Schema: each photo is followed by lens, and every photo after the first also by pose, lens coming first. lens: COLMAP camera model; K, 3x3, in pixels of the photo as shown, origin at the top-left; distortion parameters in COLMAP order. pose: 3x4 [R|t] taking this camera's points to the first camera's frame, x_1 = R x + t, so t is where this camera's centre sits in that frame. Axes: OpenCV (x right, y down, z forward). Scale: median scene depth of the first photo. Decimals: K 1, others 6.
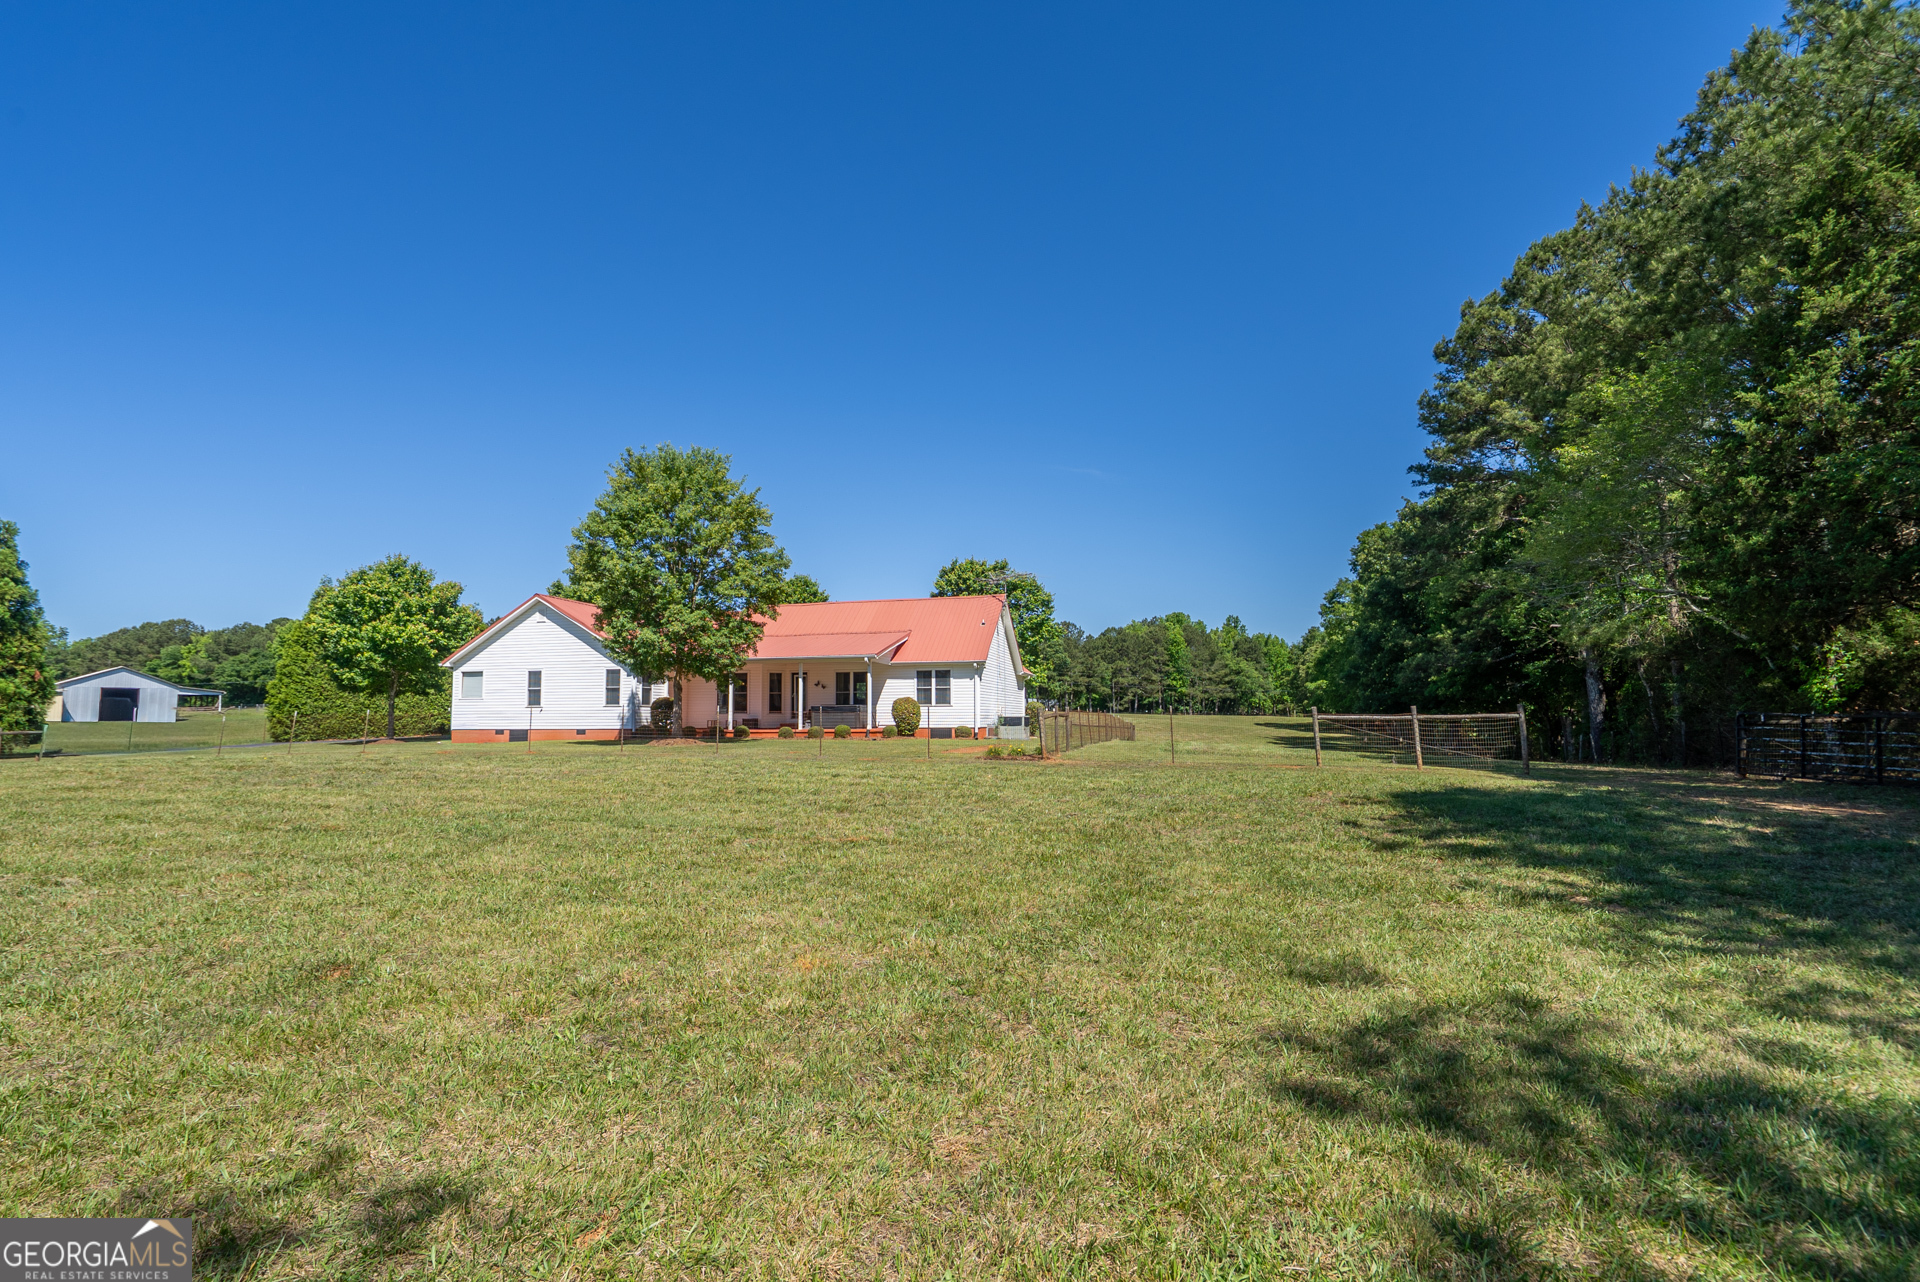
lens RADIAL K [[877.4, 0, 960.9], [0, 877.4, 646.0], [0, 0, 1]] dist [-0.007954, 0.001944]
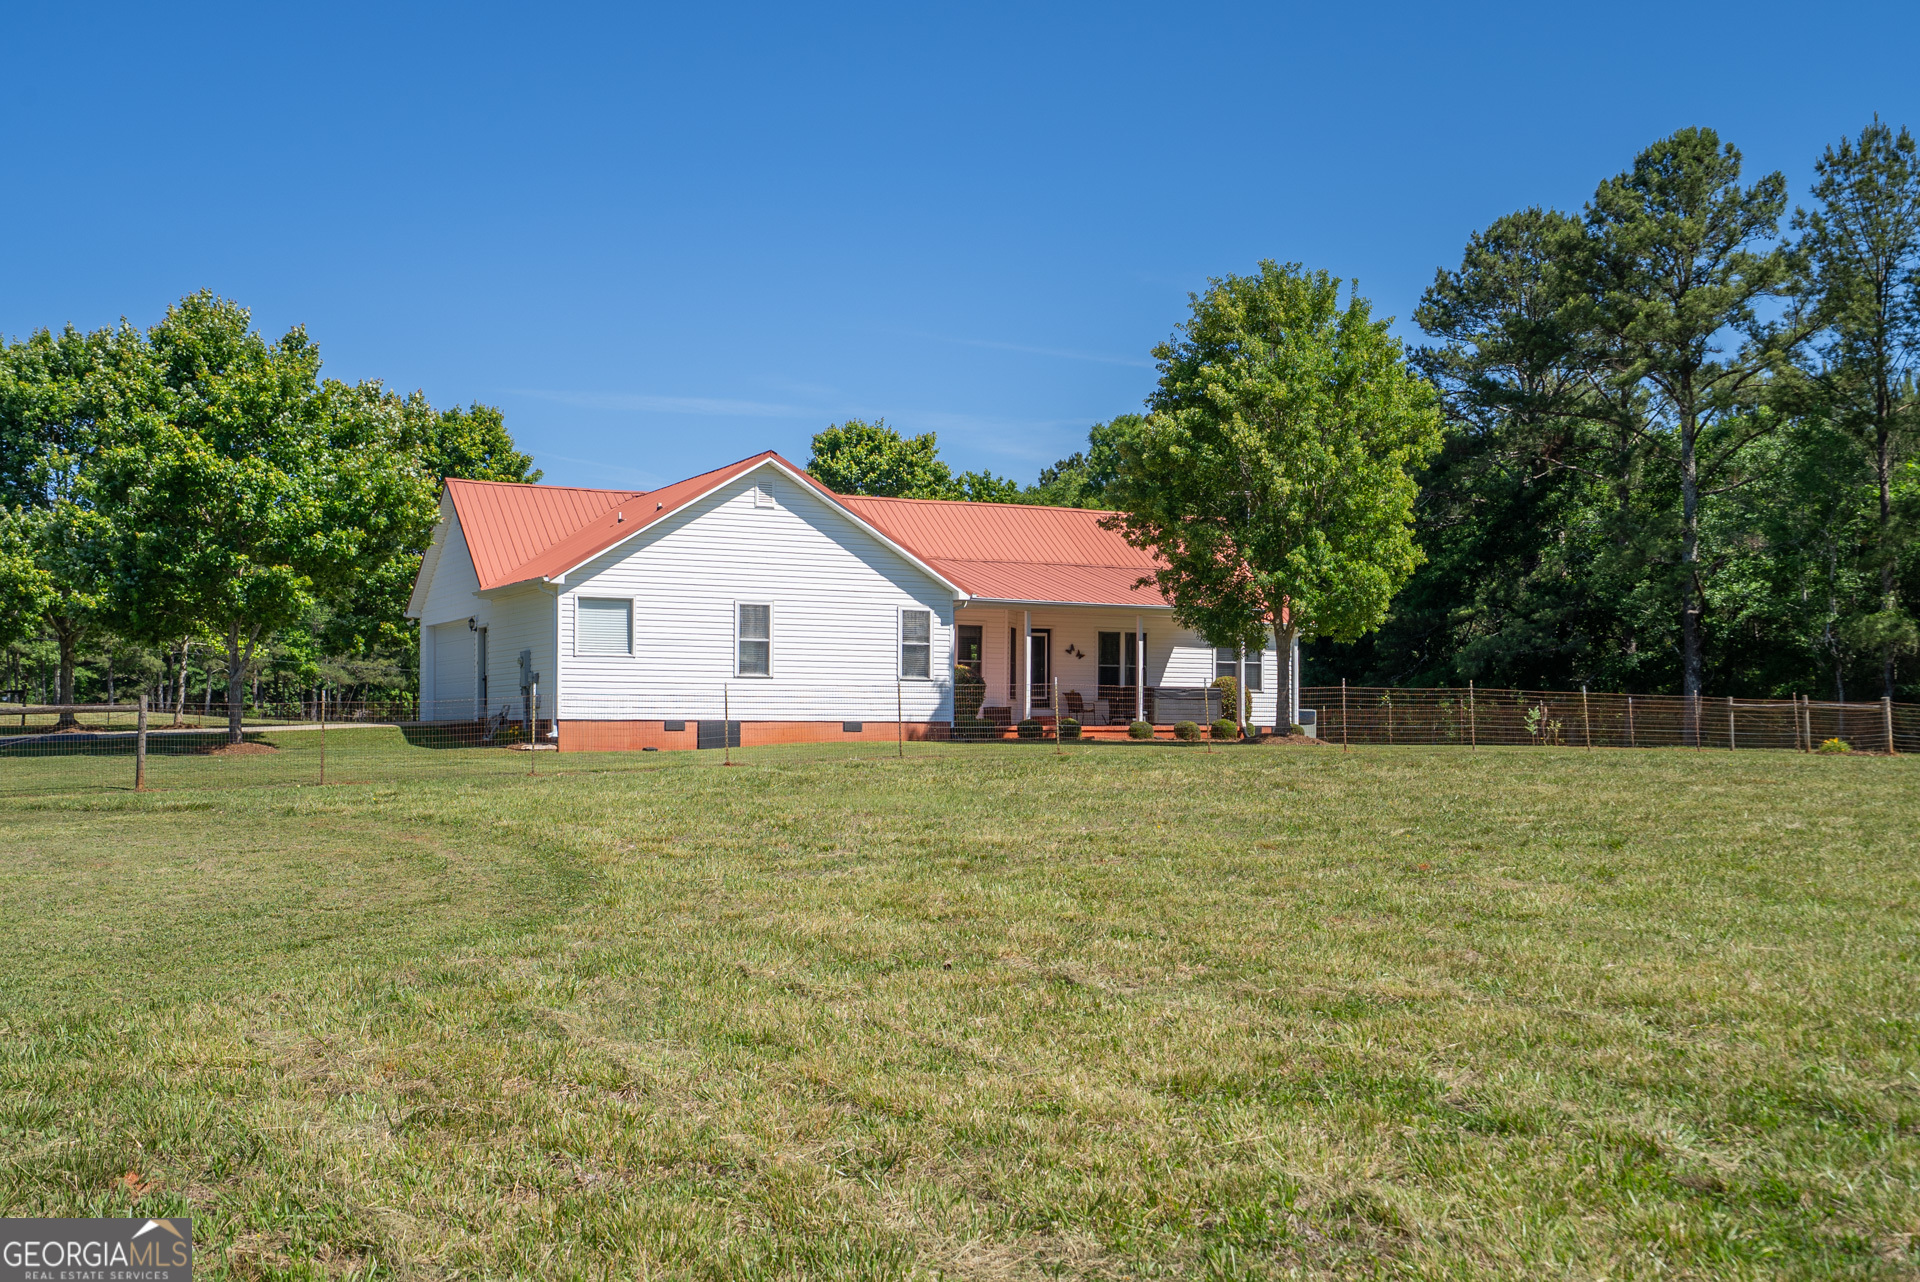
lens RADIAL K [[1948.1, 0, 957.7], [0, 1948.1, 643.3], [0, 0, 1]] dist [0.037336, 0.000000]
pose [[0.738085, 0.038133, 0.673630, -1.117272], [-0.060982, 0.998086, 0.010317, 0.030962], [-0.671947, -0.048694, 0.738997, 0.096054]]
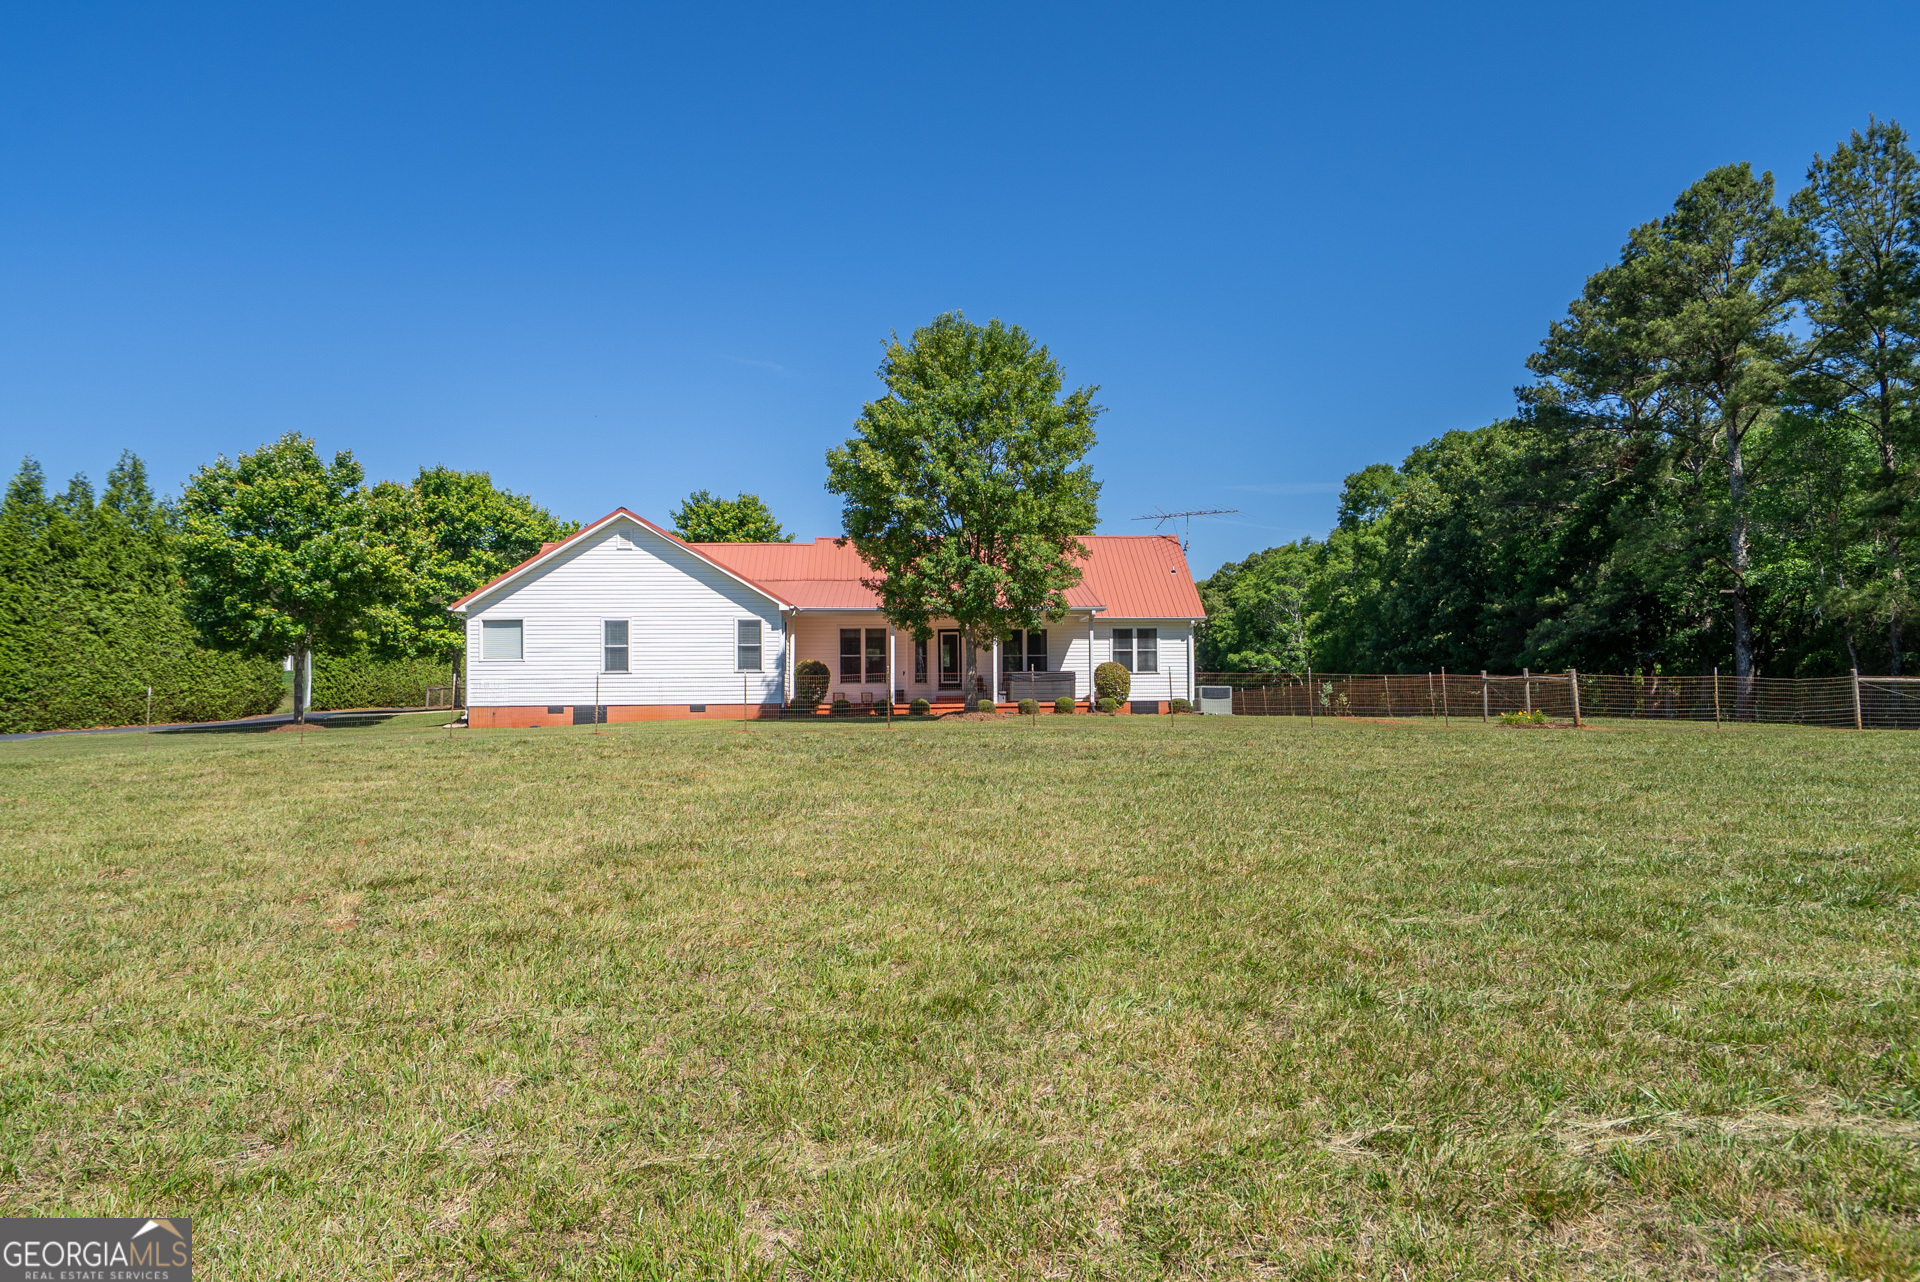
lens RADIAL K [[1205.9, 0, 975.6], [0, 1205.9, 653.2], [0, 0, 1]] dist [0.006126, -0.002095]
pose [[0.950999, 0.008784, 0.309070, -0.496508], [-0.020720, 0.999160, 0.035357, 0.014413], [-0.308500, -0.040028, 0.950382, 0.013553]]
